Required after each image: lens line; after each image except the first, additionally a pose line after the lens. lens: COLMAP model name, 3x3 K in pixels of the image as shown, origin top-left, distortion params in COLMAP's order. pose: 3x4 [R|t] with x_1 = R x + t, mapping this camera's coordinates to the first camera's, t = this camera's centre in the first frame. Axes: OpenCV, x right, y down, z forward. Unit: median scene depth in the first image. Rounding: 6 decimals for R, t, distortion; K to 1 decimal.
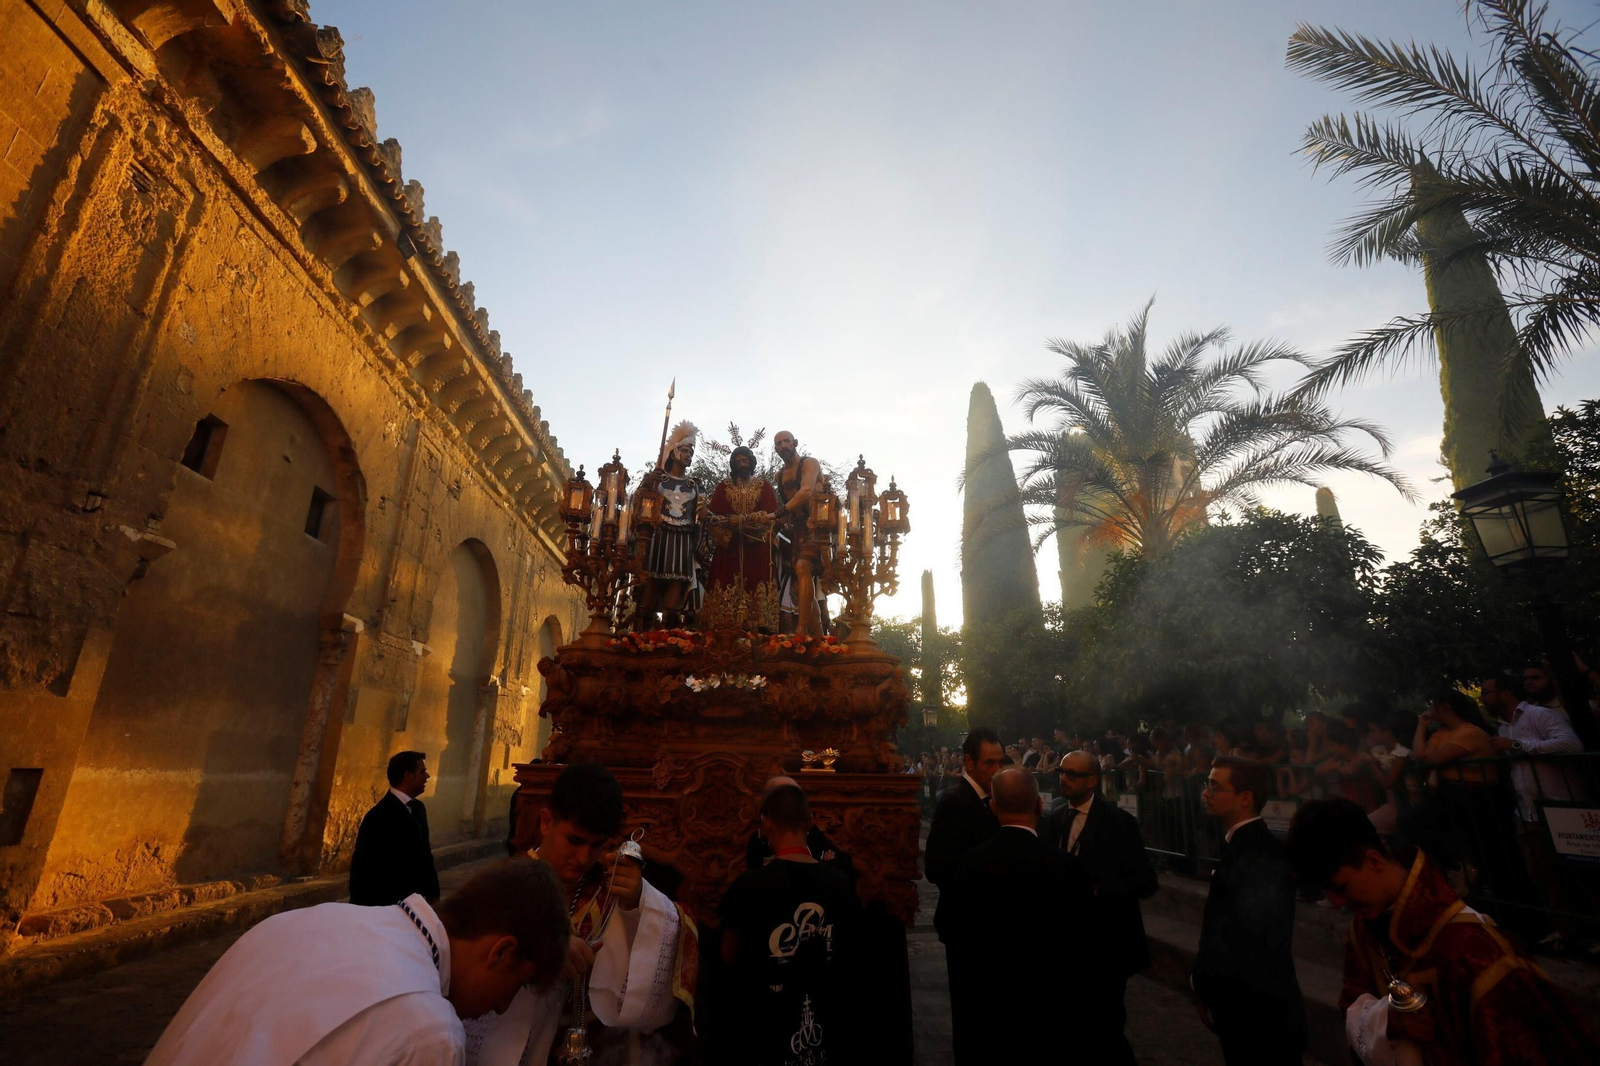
lens RADIAL K [[736.8, 0, 800.0], [0, 736.8, 533.0], [0, 0, 1]] dist [-0.064705, 0.027169]
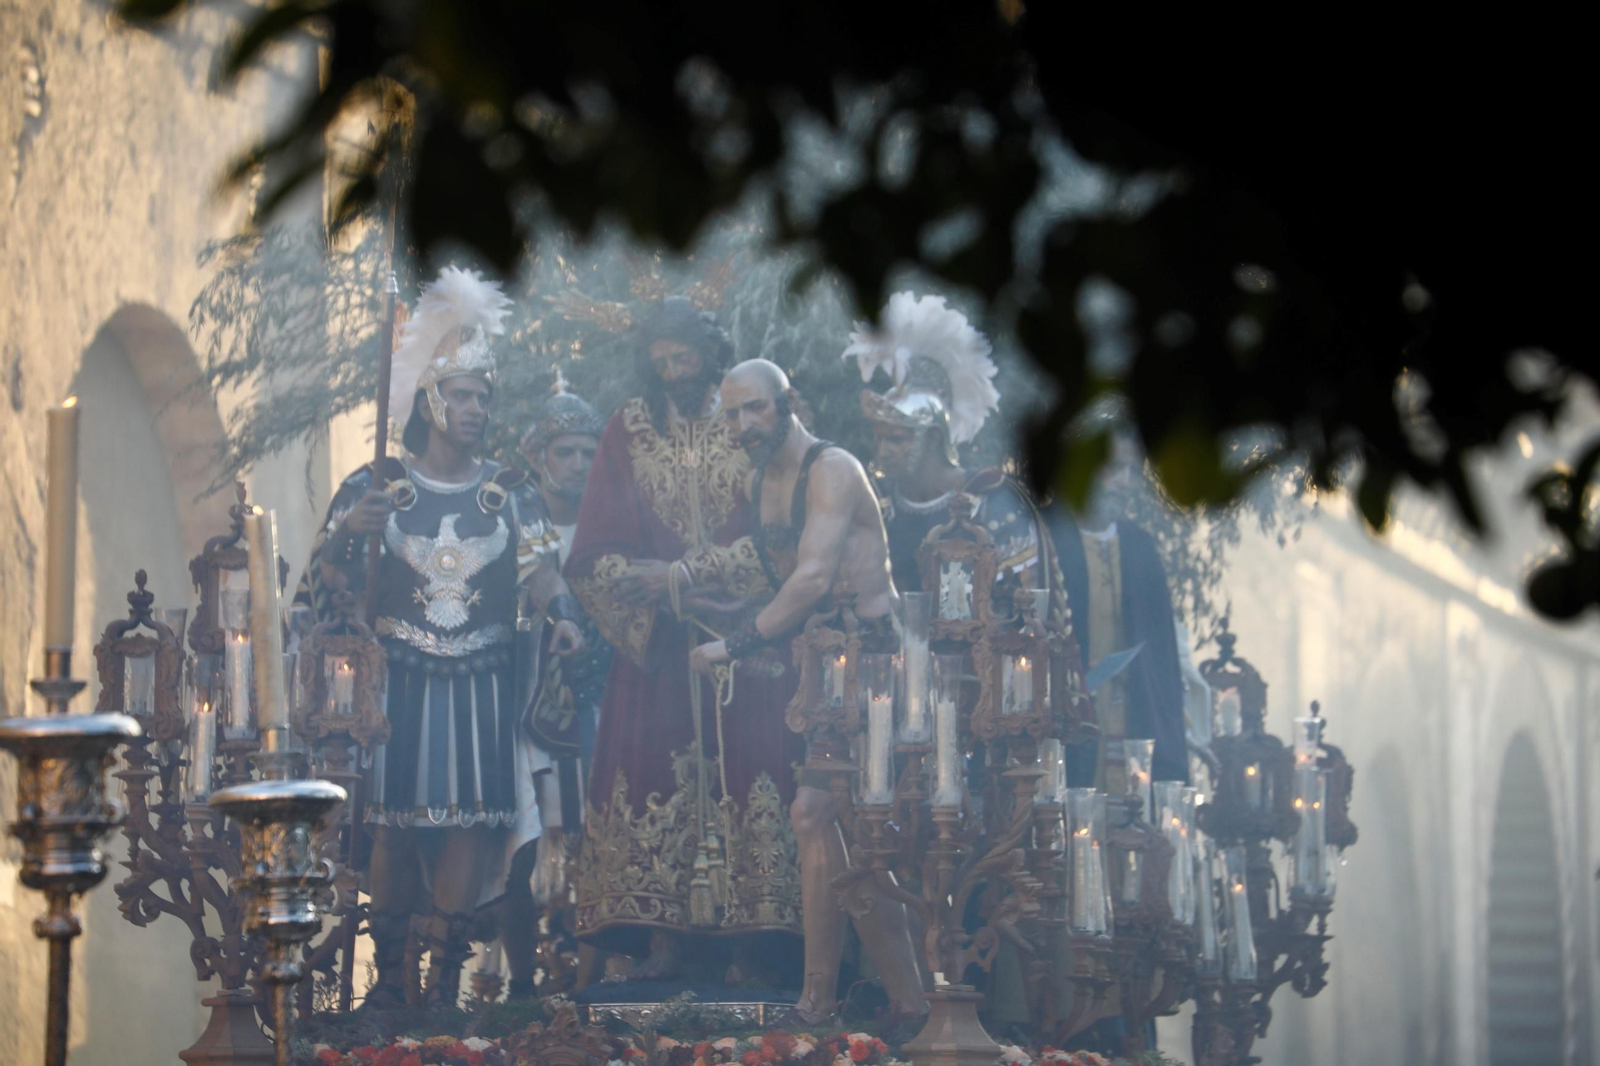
lens RADIAL K [[10167.8, 0, 800.0], [0, 10167.8, 533.0], [0, 0, 1]] dist [2.904404, -3.857426]
pose [[0.971076, -0.034022, -0.236335, 0.853336], [0.091820, 0.966893, 0.238088, -0.916403], [0.220411, -0.252902, 0.942051, -2.592796]]
